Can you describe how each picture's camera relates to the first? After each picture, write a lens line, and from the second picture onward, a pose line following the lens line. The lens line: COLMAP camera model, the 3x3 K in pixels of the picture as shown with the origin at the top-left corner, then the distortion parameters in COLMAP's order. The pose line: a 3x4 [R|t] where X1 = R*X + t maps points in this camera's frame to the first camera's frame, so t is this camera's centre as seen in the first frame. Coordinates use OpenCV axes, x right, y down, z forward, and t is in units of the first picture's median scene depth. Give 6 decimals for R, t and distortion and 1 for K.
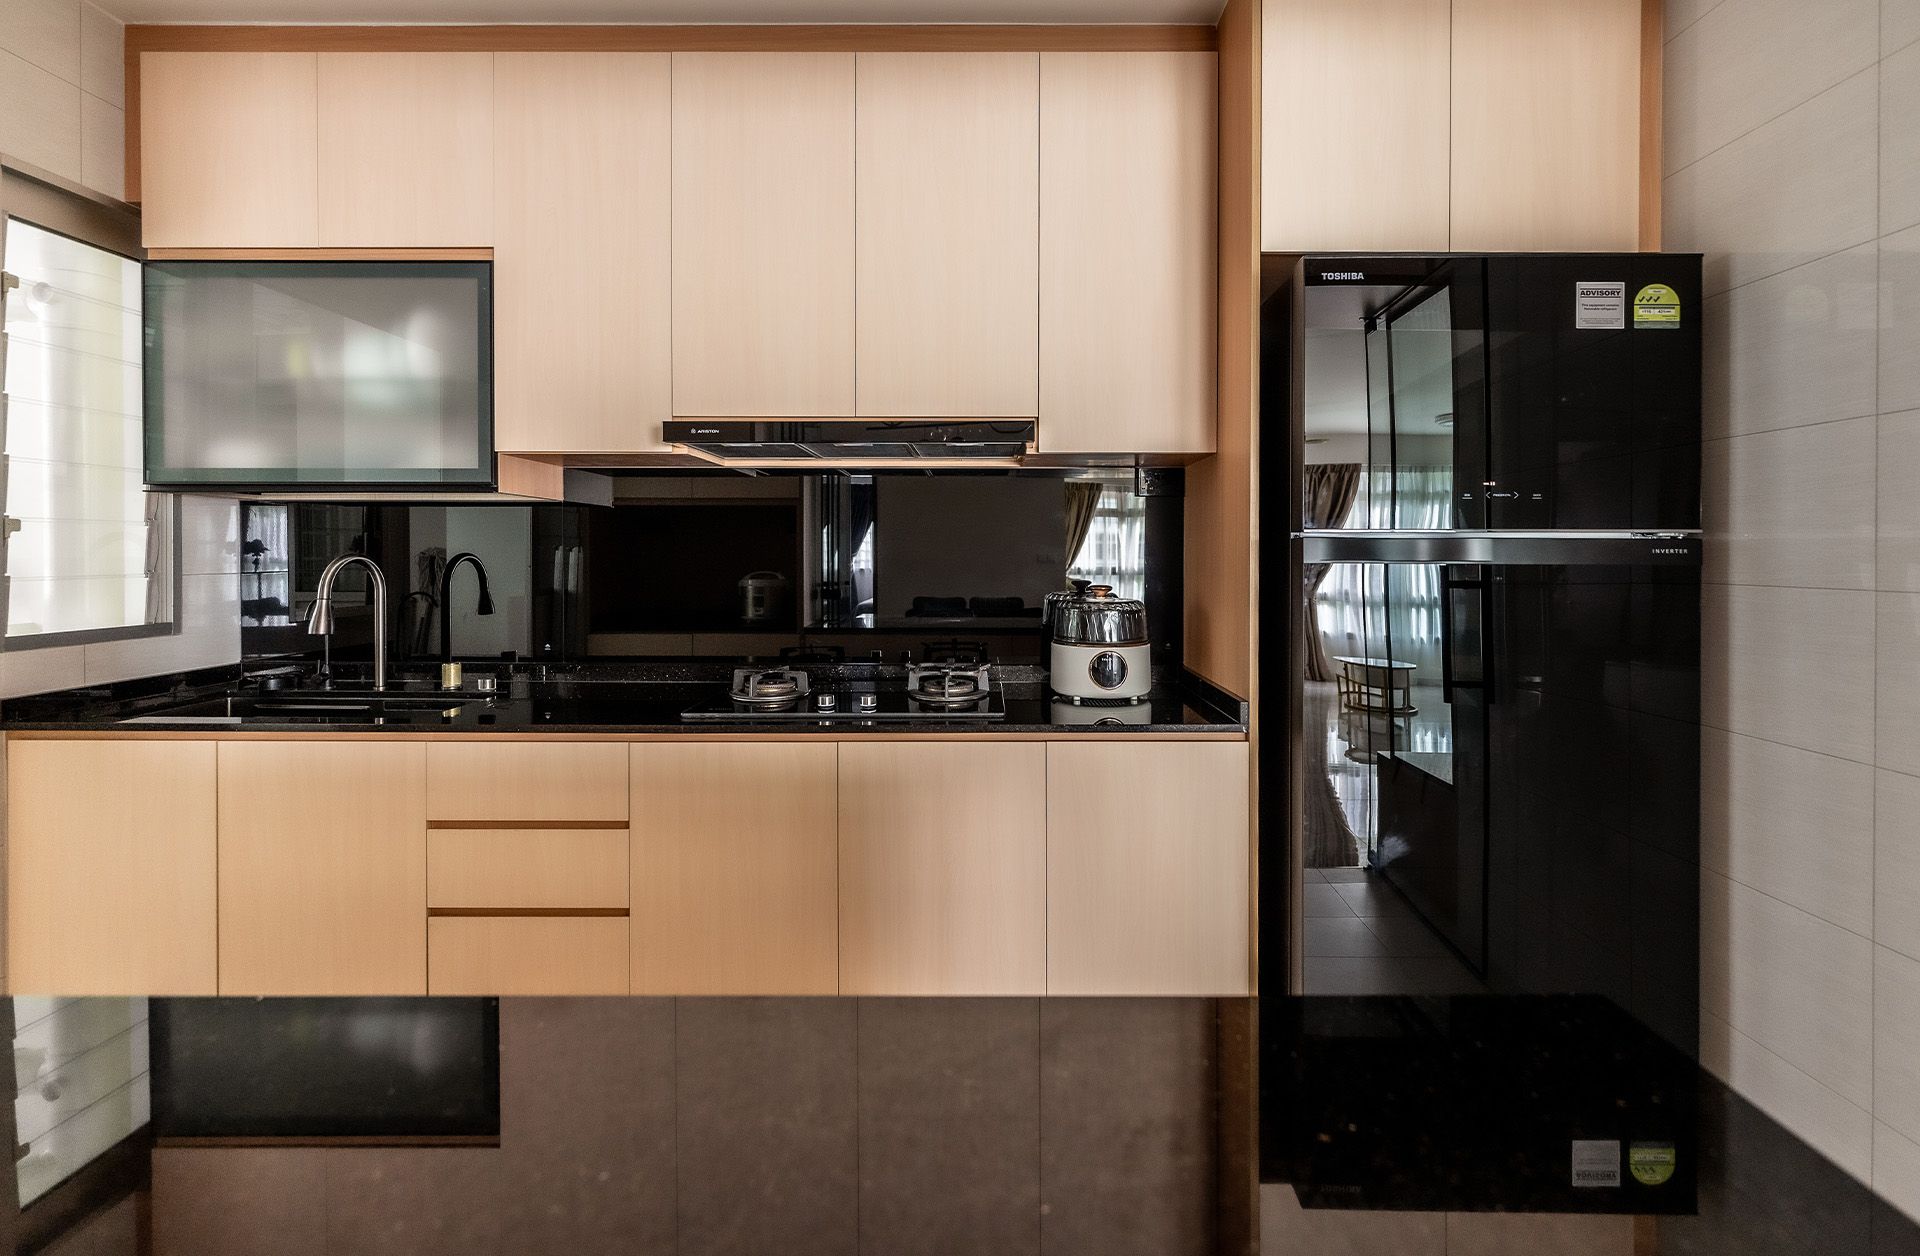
lens RADIAL K [[796.3, 0, 972.2], [0, 796.3, 559.3], [0, 0, 1]] dist [-0.001245, -0.000139]
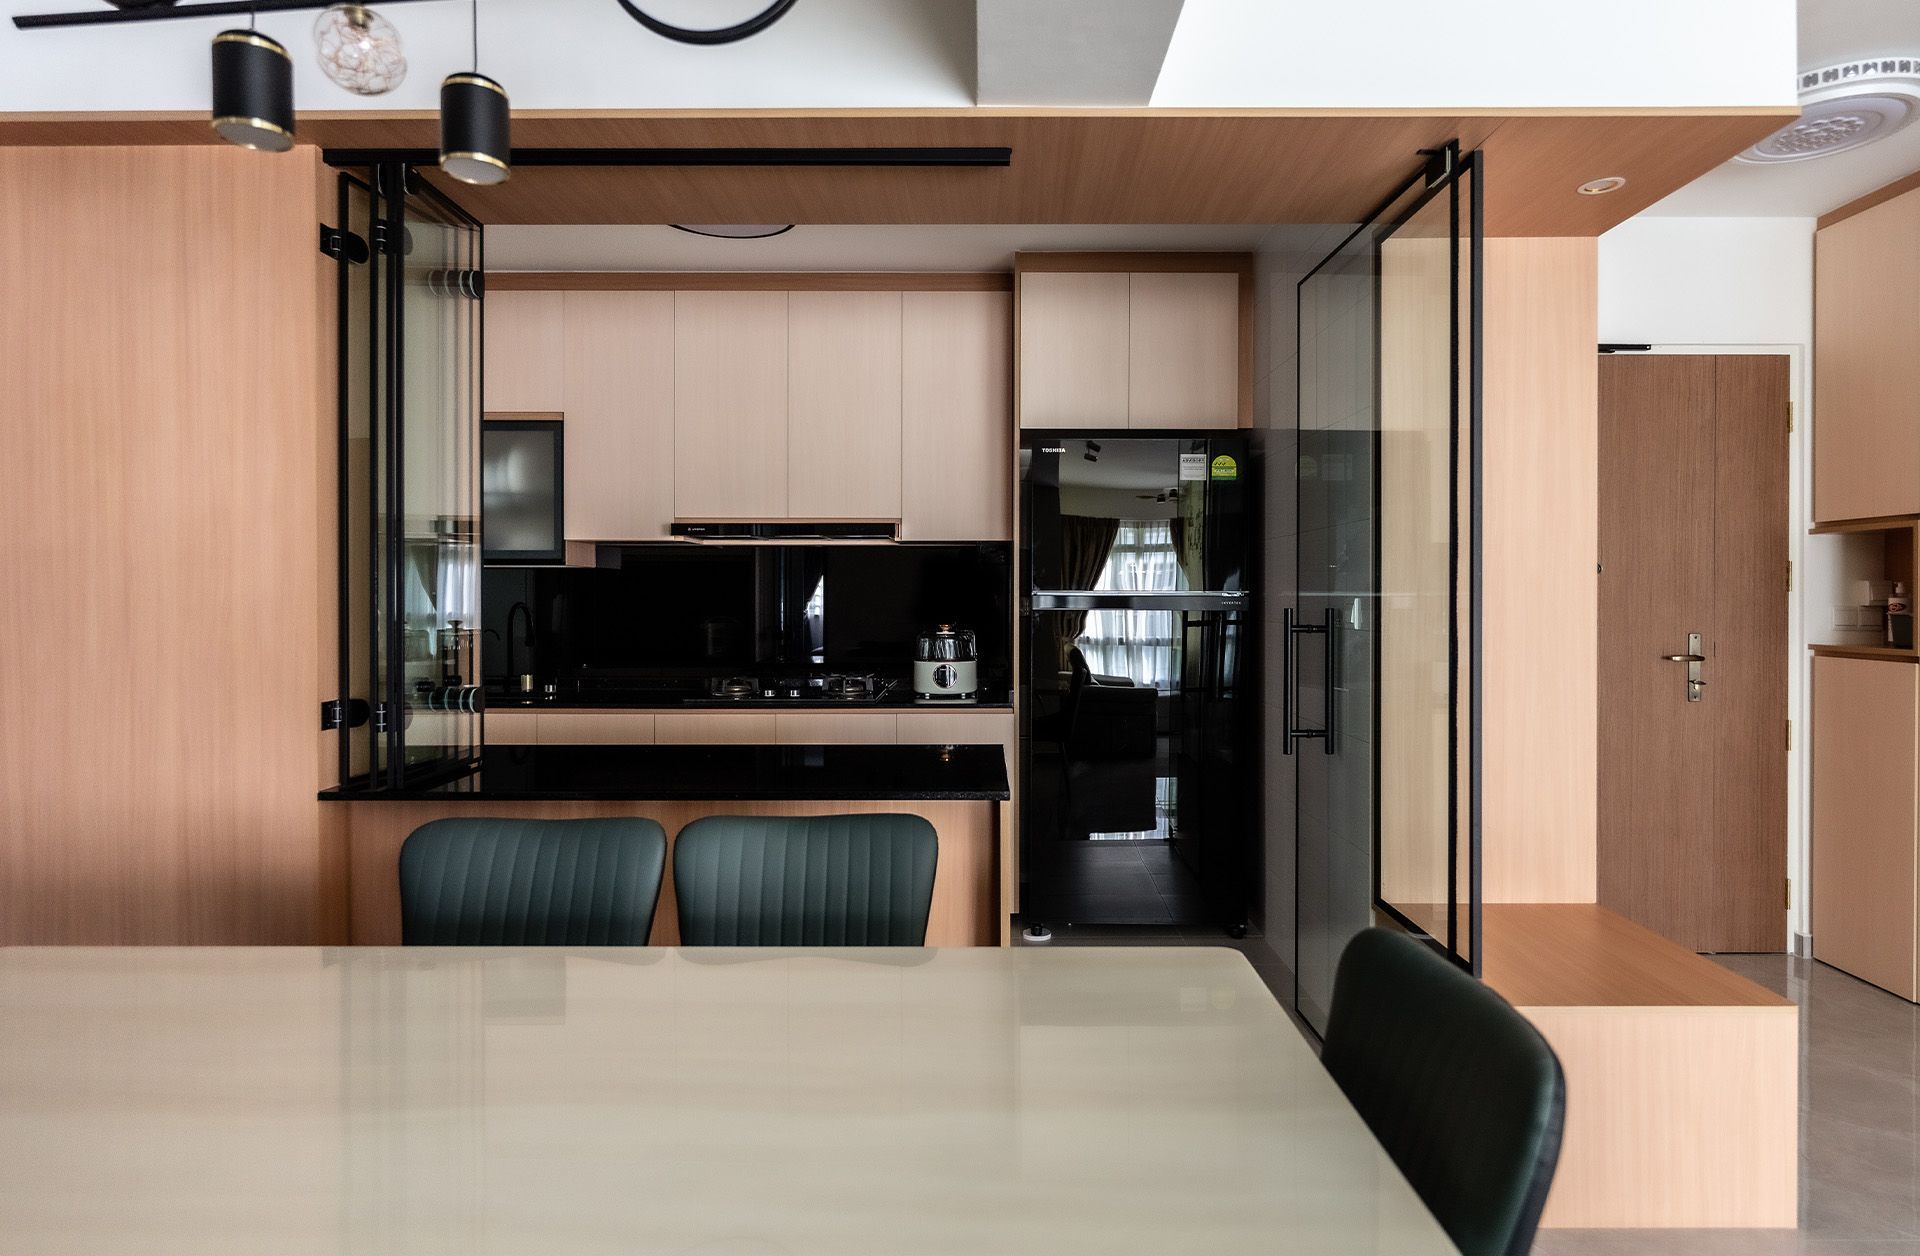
lens RADIAL K [[1057.3, 0, 965.7], [0, 1057.3, 605.9], [0, 0, 1]] dist [-0.005586, -0.001122]
pose [[0.999933, 0.000401, -0.011611, 0.235451], [-0.000398, 1.000000, 0.000280, -0.002144], [0.011611, -0.000276, 0.999933, -1.118994]]
